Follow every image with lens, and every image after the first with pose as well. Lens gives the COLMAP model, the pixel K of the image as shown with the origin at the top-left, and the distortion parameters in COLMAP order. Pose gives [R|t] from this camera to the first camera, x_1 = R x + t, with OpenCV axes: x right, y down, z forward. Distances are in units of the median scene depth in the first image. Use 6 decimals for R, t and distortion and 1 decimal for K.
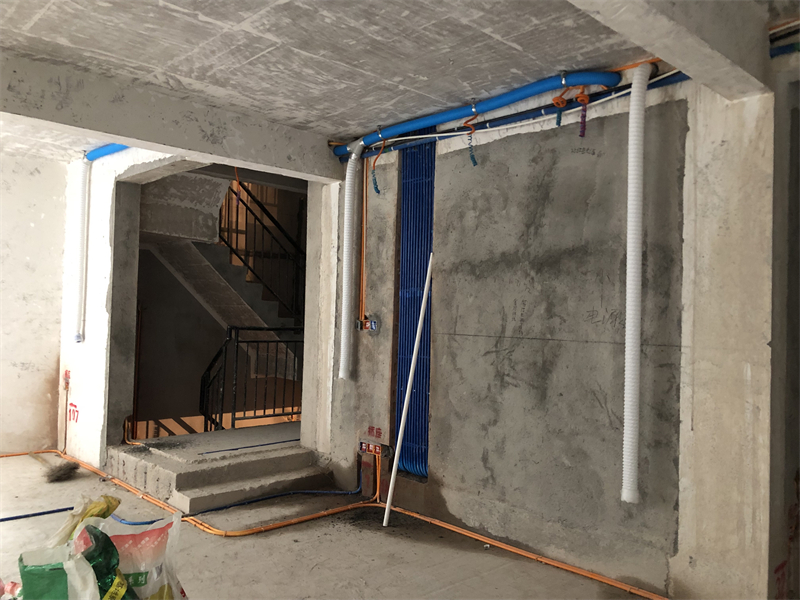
lens RADIAL K [[660.7, 0, 407.0], [0, 660.7, 299.2], [0, 0, 1]] dist [0.027136, -0.026513]
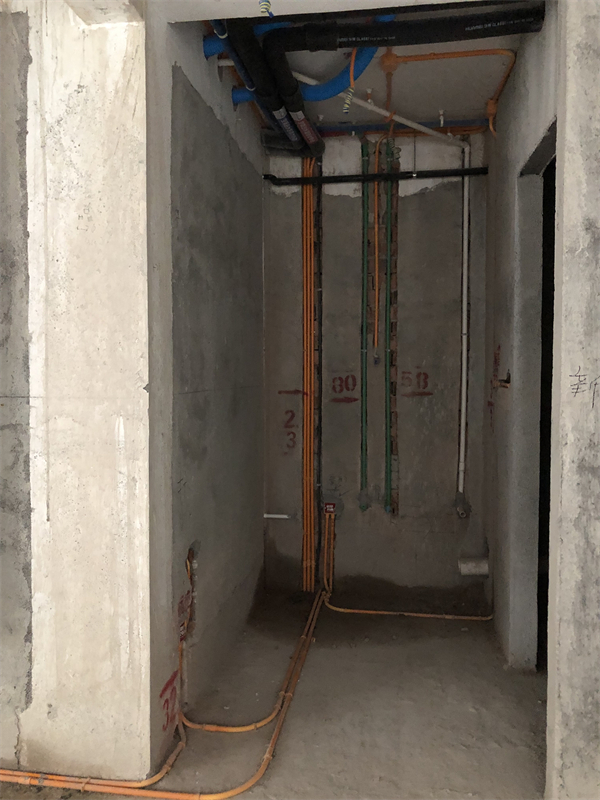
lens RADIAL K [[660.7, 0, 320.4], [0, 660.7, 390.1], [0, 0, 1]] dist [0.027136, -0.026513]
pose [[0.788574, -0.043846, 0.613375, 0.162616], [0.002956, 0.997714, 0.067519, 0.014220], [-0.614933, -0.051430, 0.786901, 0.208748]]
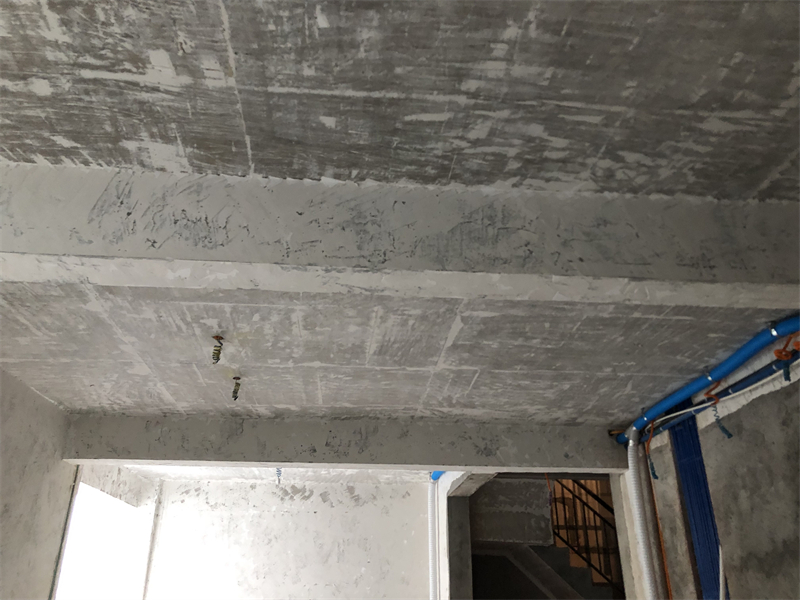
lens RADIAL K [[660.7, 0, 397.7], [0, 660.7, 298.6], [0, 0, 1]] dist [0.027136, -0.026513]
pose [[0.773121, -0.289564, -0.564302, 0.277827], [0.031935, 0.906346, -0.421327, -0.009706], [0.633455, 0.307716, 0.709962, 0.031039]]
